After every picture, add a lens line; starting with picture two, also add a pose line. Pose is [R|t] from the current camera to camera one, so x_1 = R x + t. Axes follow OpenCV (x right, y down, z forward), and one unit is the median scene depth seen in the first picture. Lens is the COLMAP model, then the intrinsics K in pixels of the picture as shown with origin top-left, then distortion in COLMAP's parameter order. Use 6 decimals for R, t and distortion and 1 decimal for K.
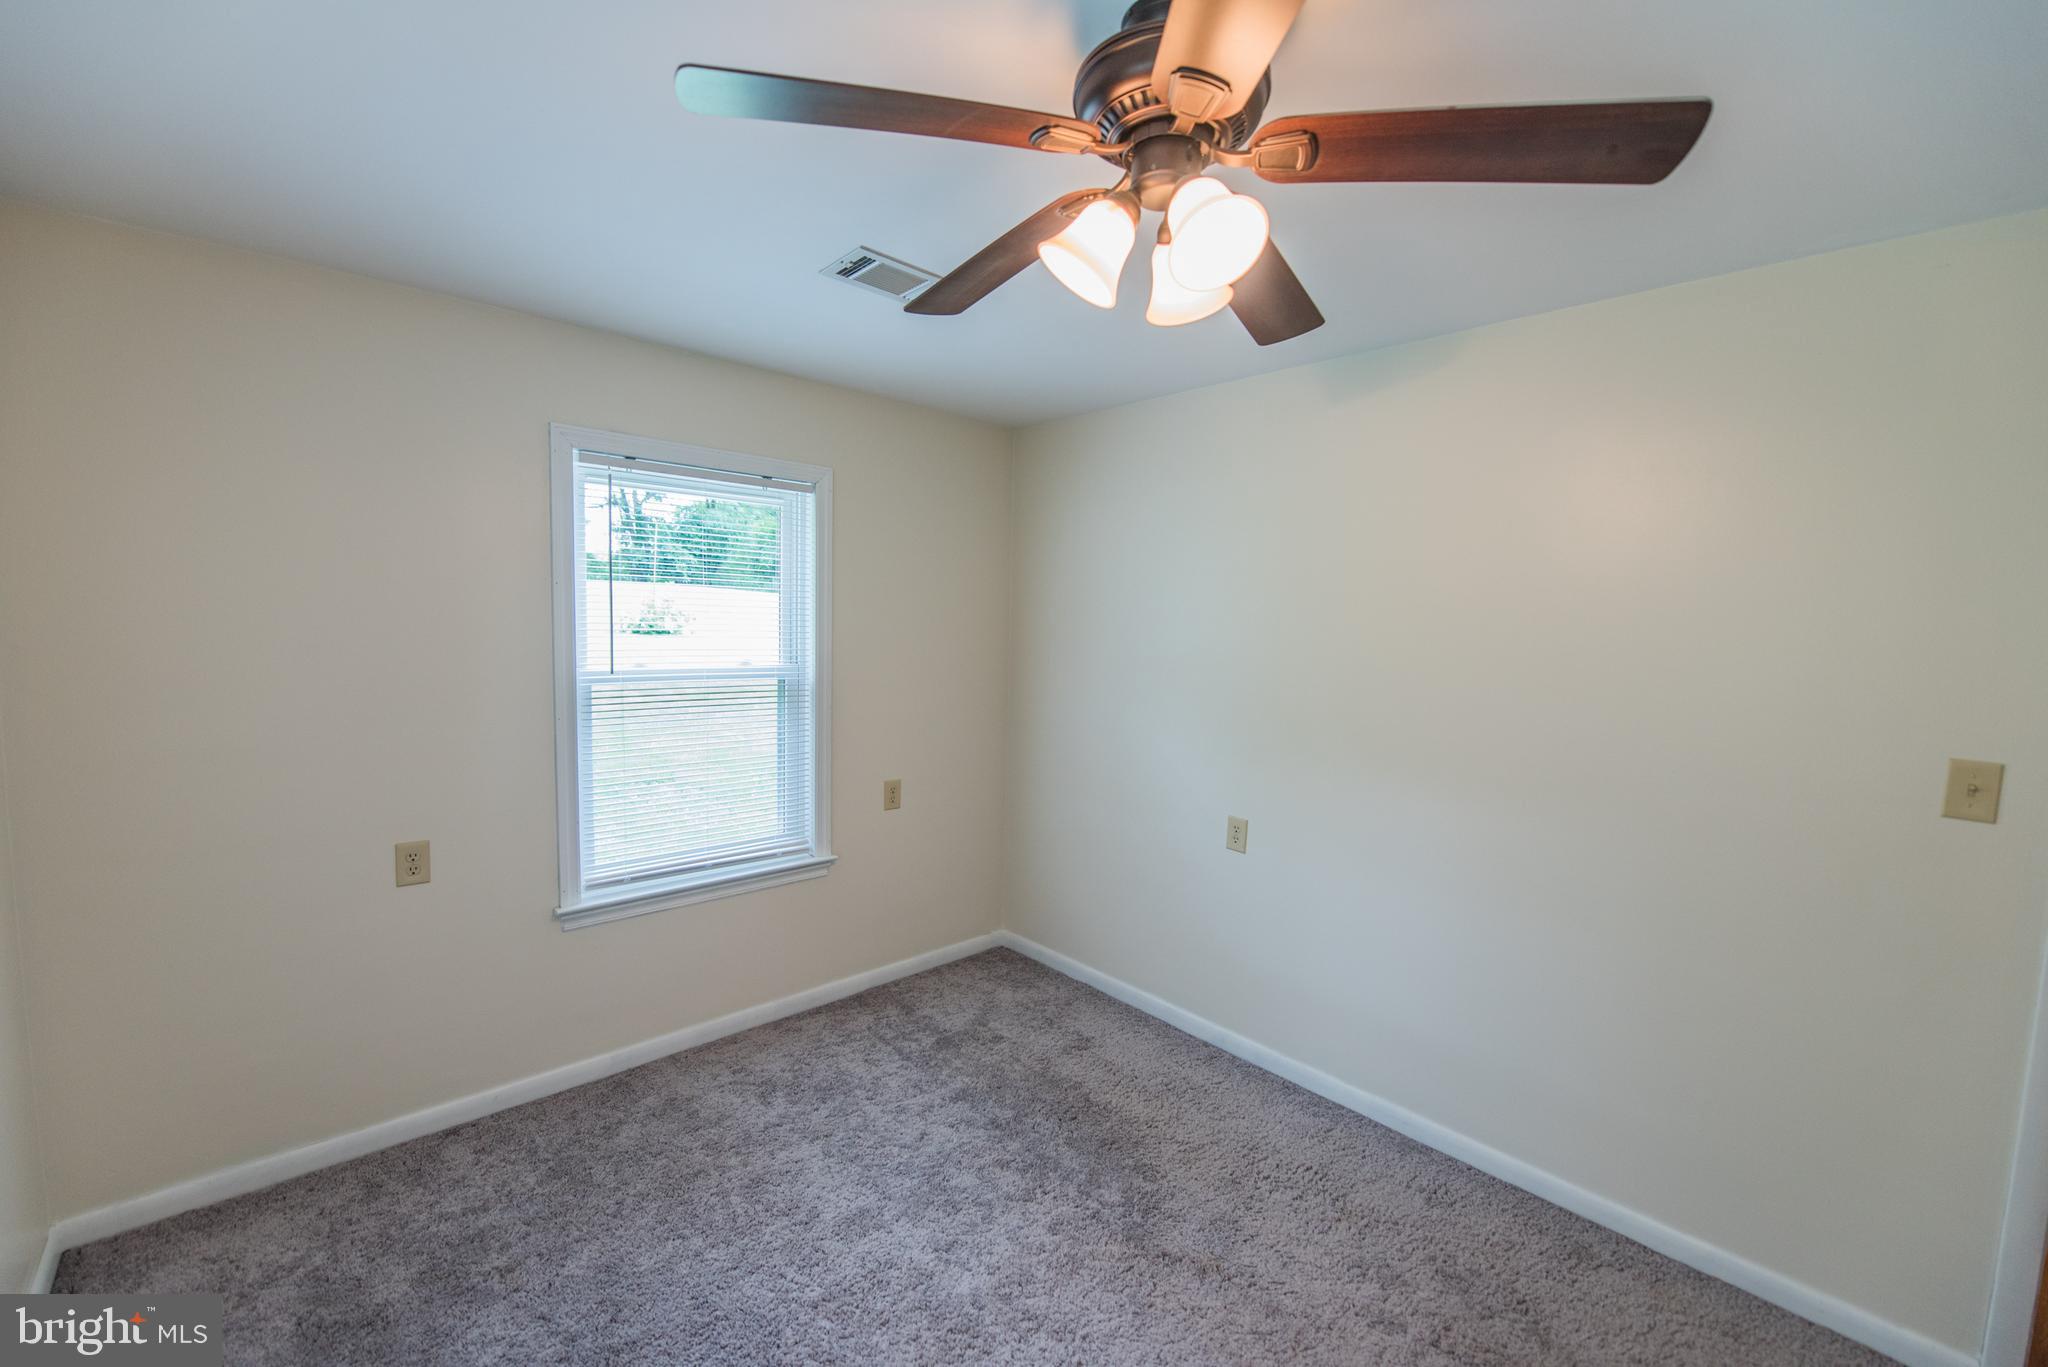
lens RADIAL K [[826.8, 0, 1031.0], [0, 826.8, 676.2], [0, 0, 1]] dist [-0.017489, -0.000313]
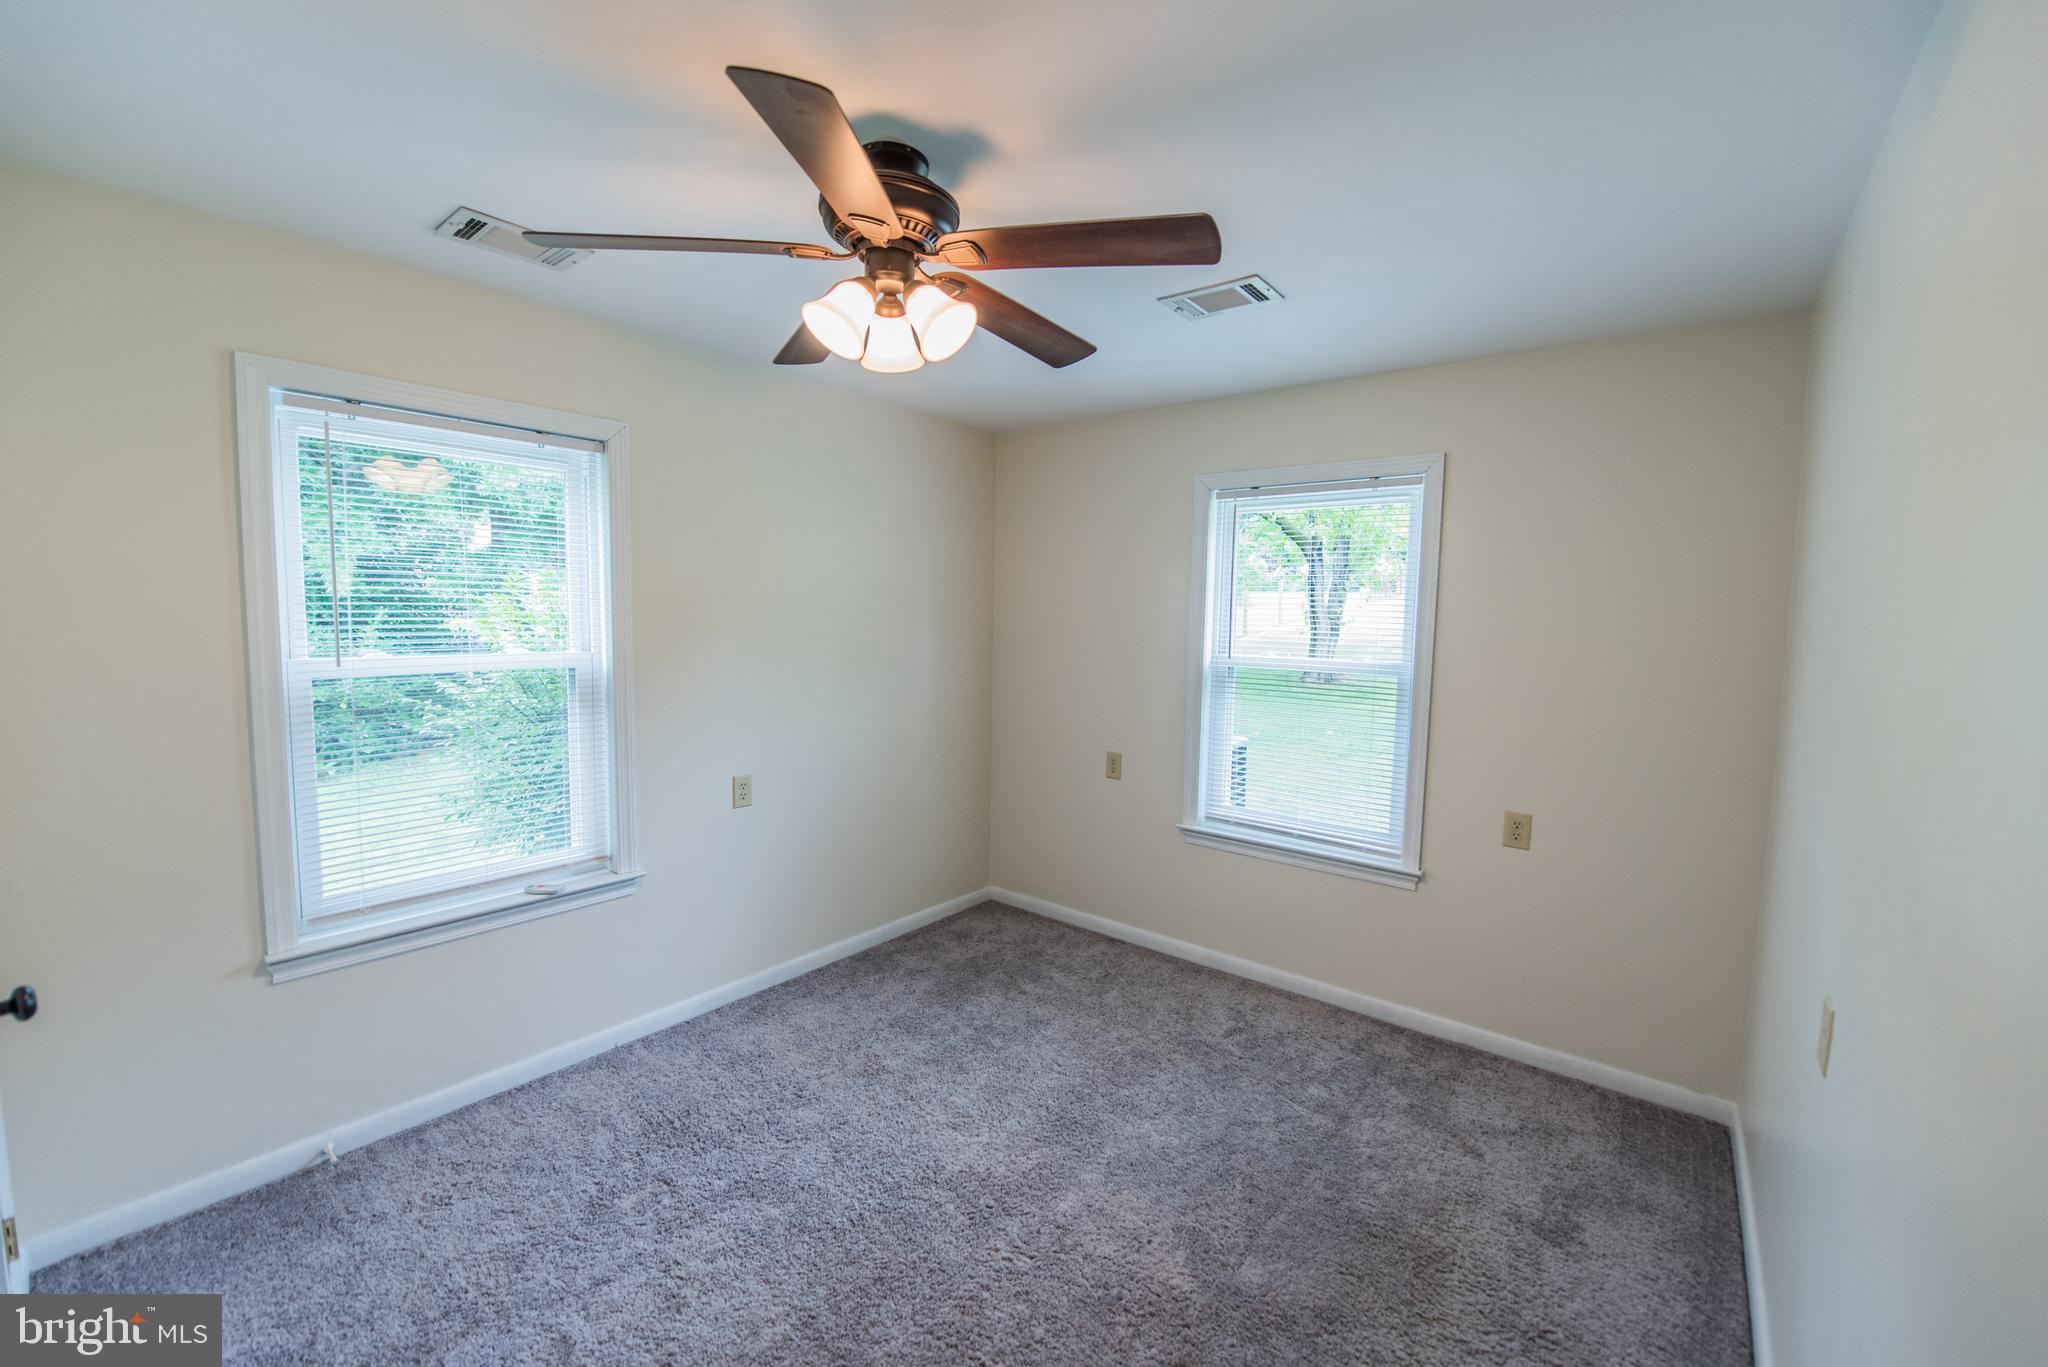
lens RADIAL K [[835.2, 0, 1001.3], [0, 835.2, 674.1], [0, 0, 1]] dist [0.001222, -0.000066]
pose [[0.122022, 0.051136, -0.991209, 0.661297], [-0.086056, 0.995456, 0.040762, -0.000762], [0.988790, 0.080325, 0.125868, 0.426600]]
